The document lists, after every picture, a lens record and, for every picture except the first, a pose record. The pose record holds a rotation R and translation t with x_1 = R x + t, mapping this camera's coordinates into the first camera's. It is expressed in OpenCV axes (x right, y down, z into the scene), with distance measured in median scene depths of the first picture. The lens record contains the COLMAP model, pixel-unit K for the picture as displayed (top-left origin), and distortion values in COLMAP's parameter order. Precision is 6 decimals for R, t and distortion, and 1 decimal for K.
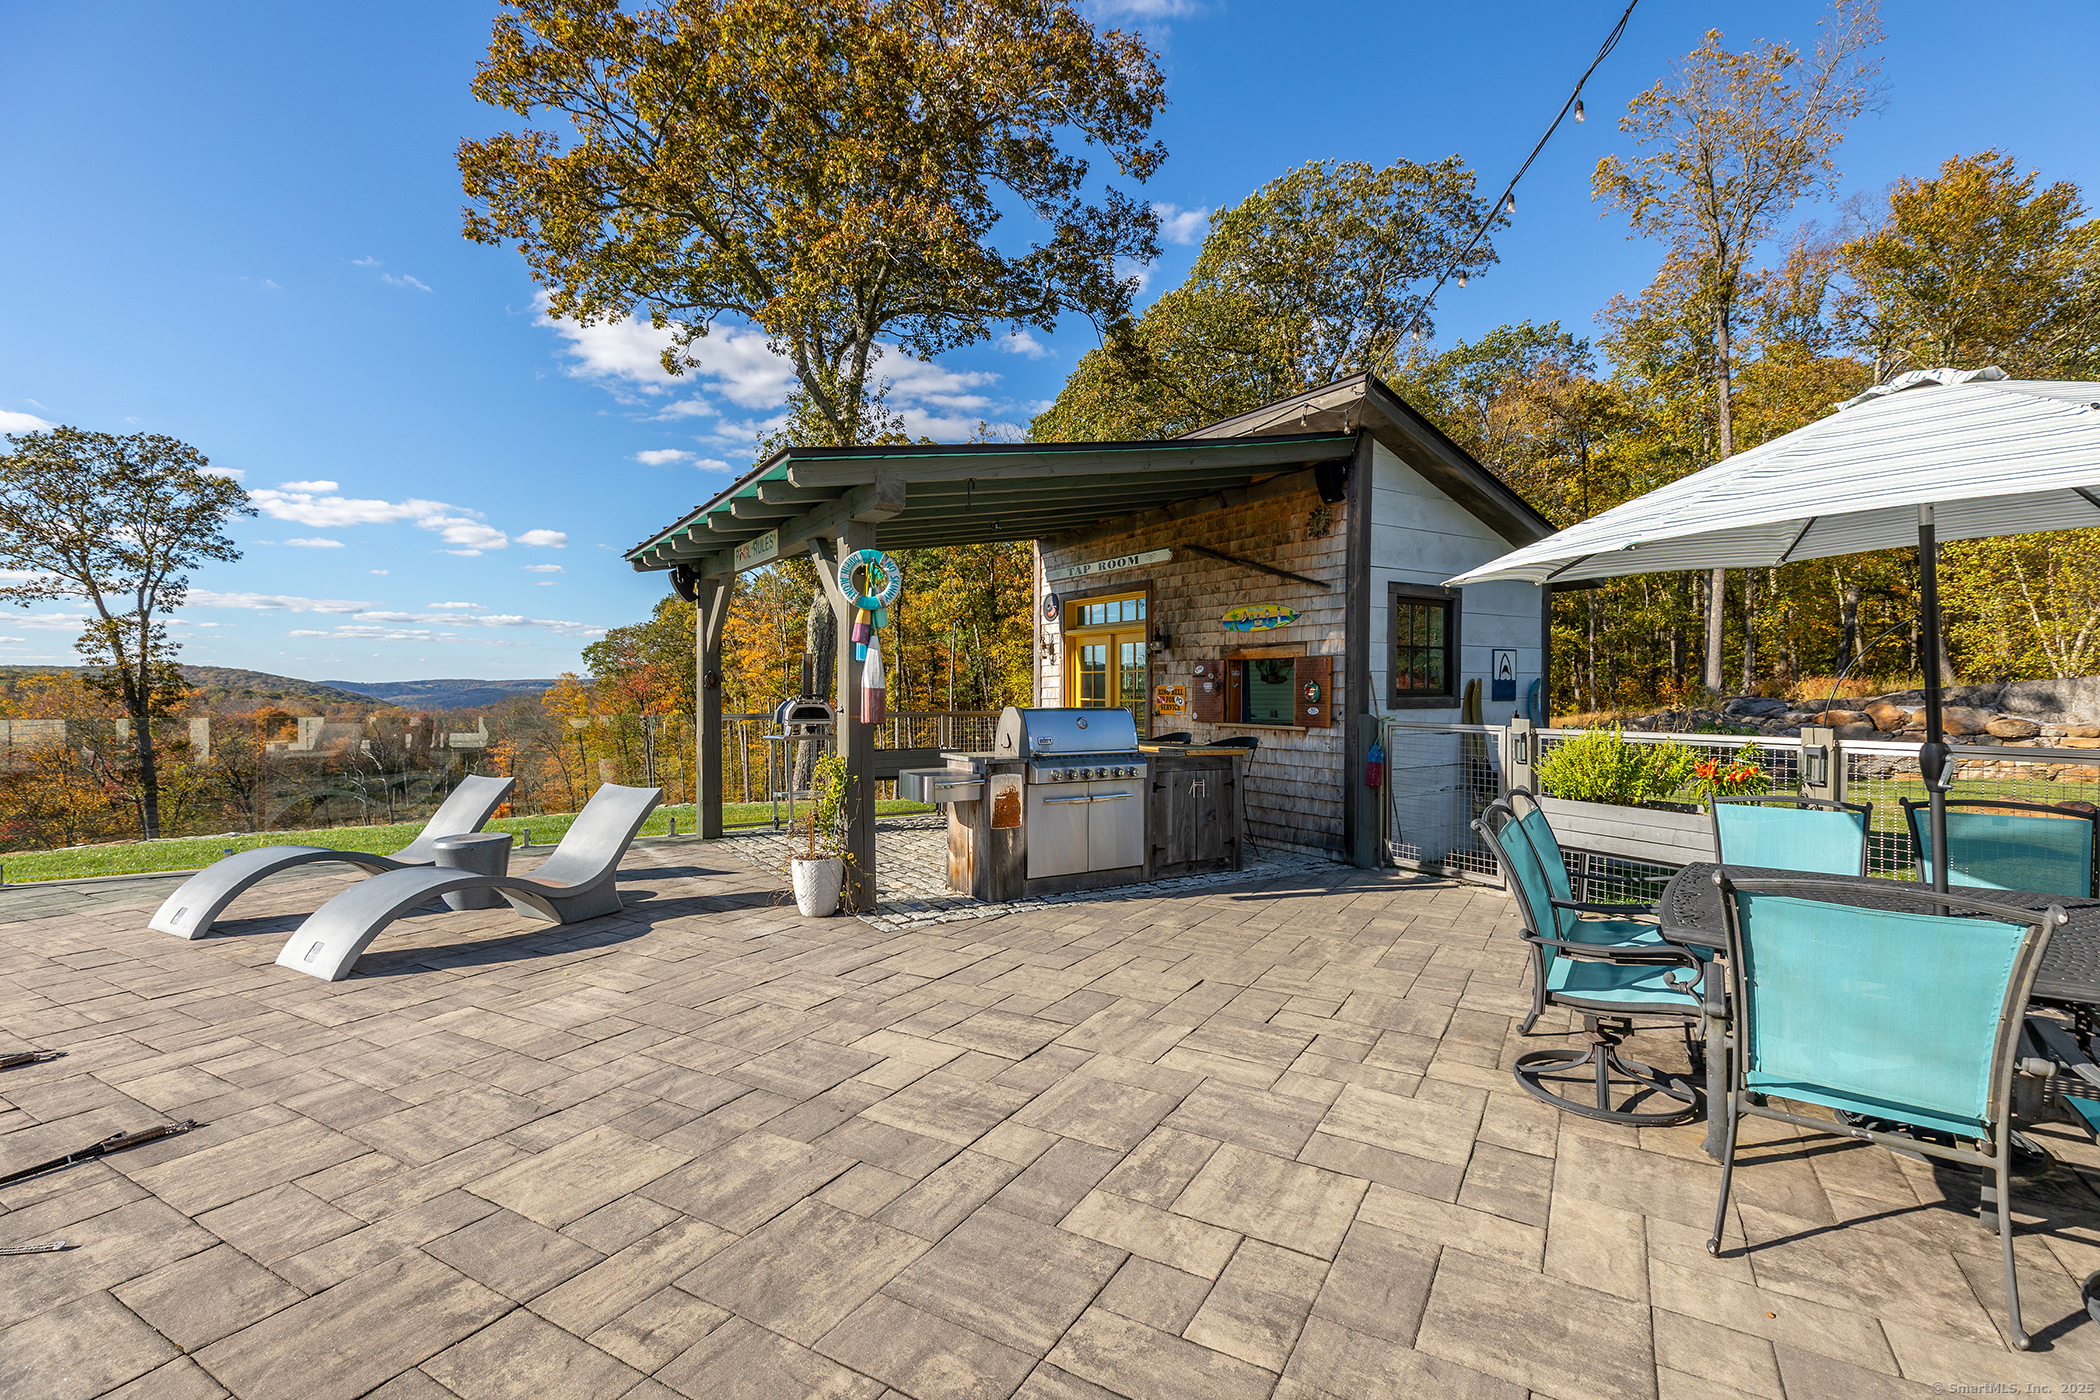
lens RADIAL K [[928.2, 0, 1066.6], [0, 928.2, 684.8], [0, 0, 1]] dist [0.023888, -0.008599]
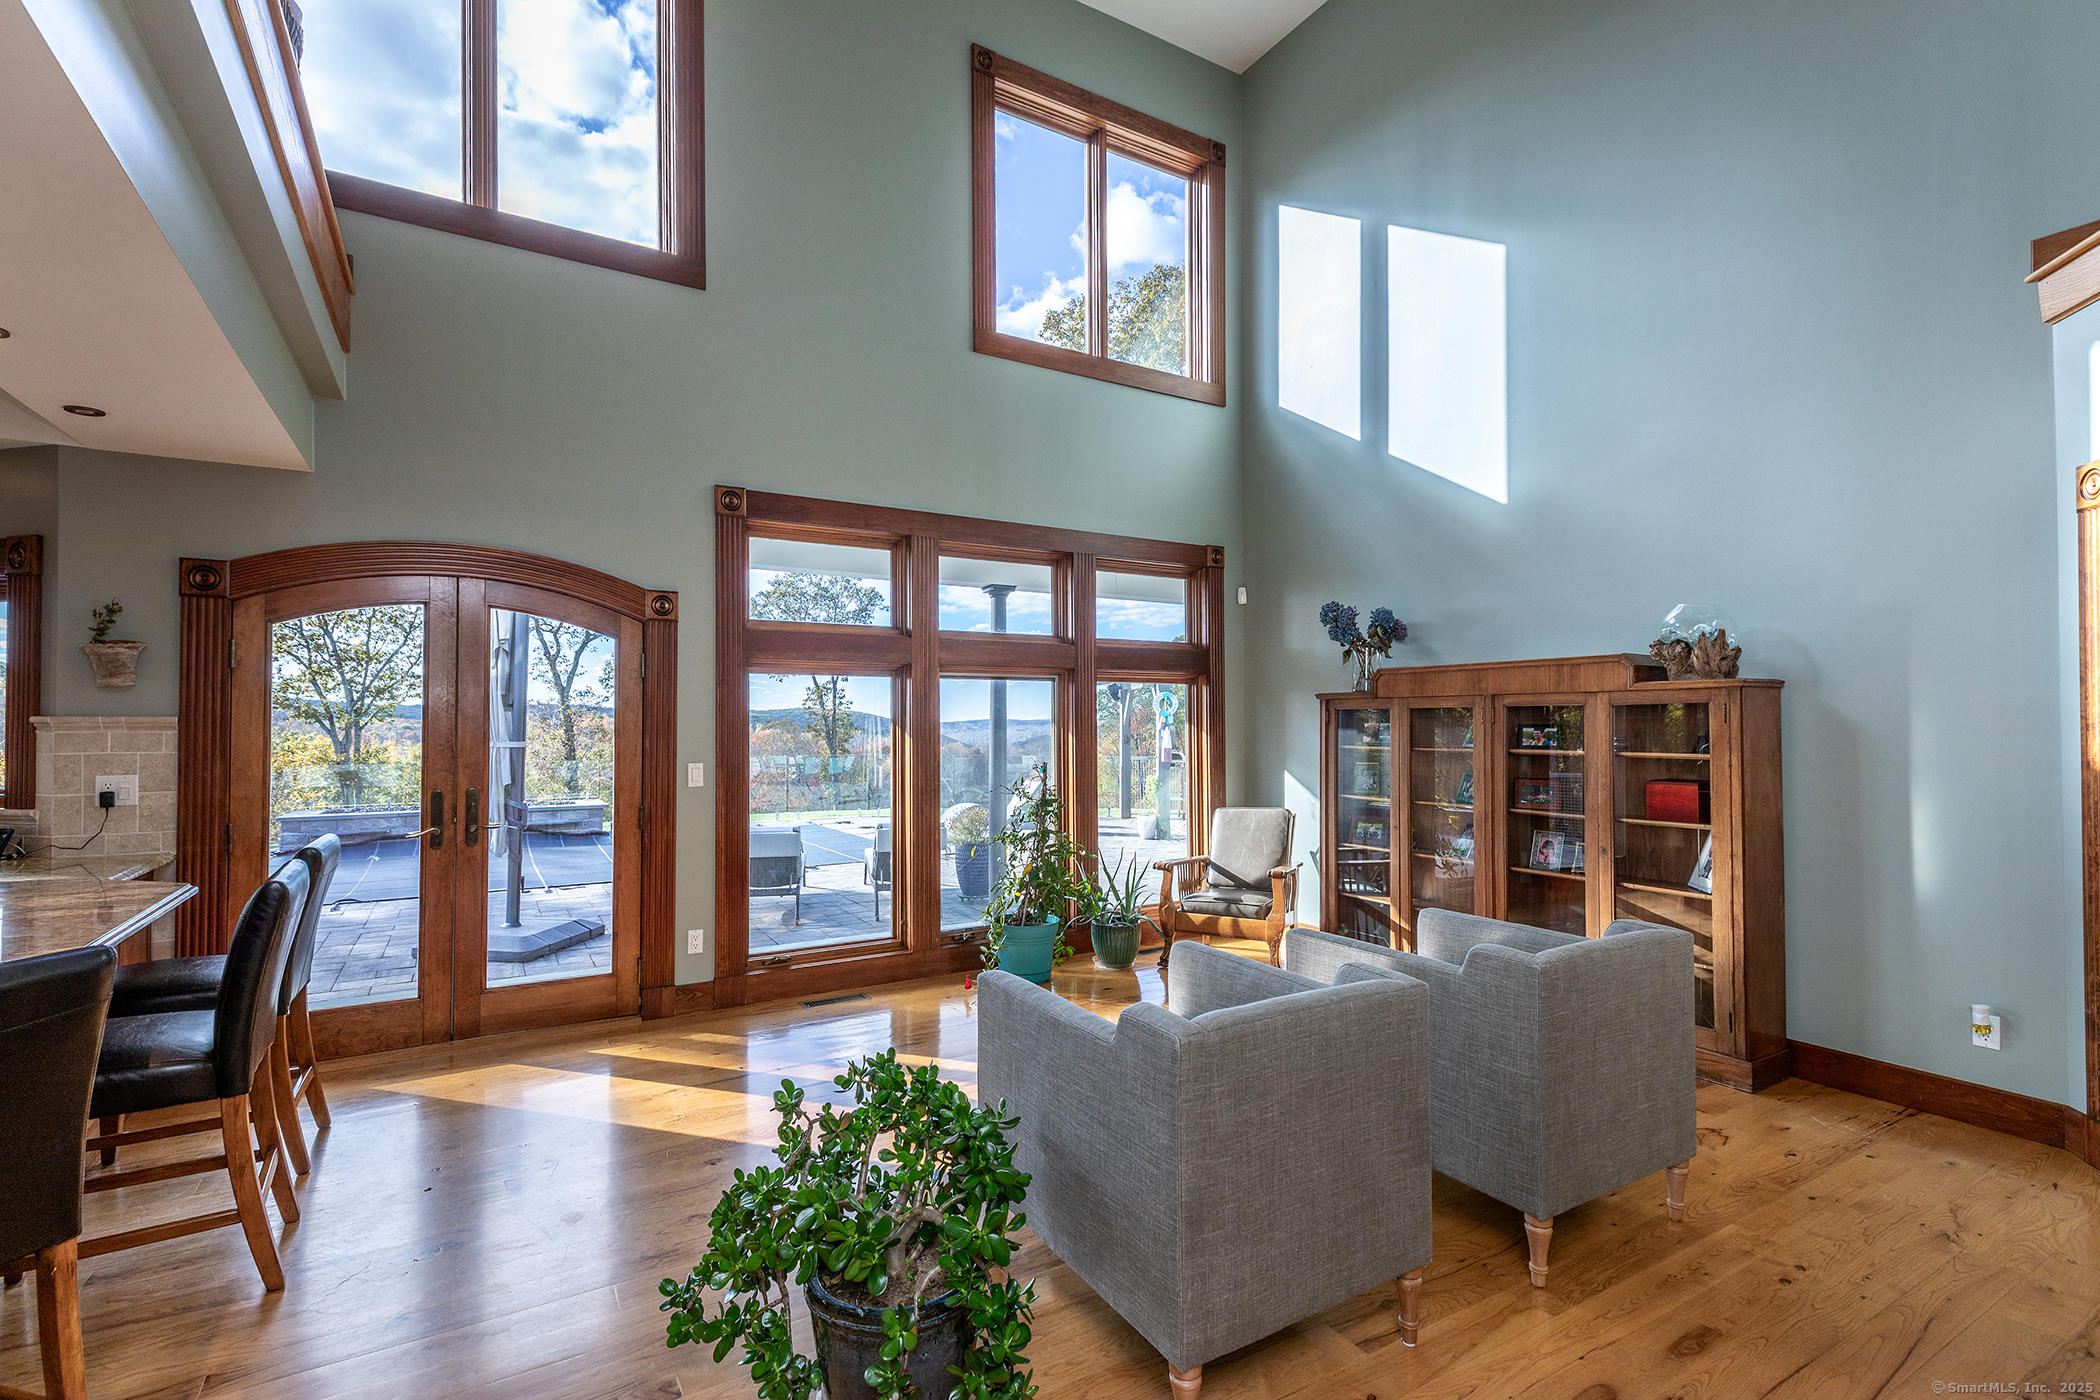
lens RADIAL K [[928.2, 0, 1059.3], [0, 928.2, 699.7], [0, 0, 1]] dist [0.023888, -0.008599]
pose [[0.879129, 0.001279, -0.476583, 0.334901], [-0.017387, 0.999417, -0.029392, -0.019805], [0.476267, 0.034126, 0.878638, -0.623184]]
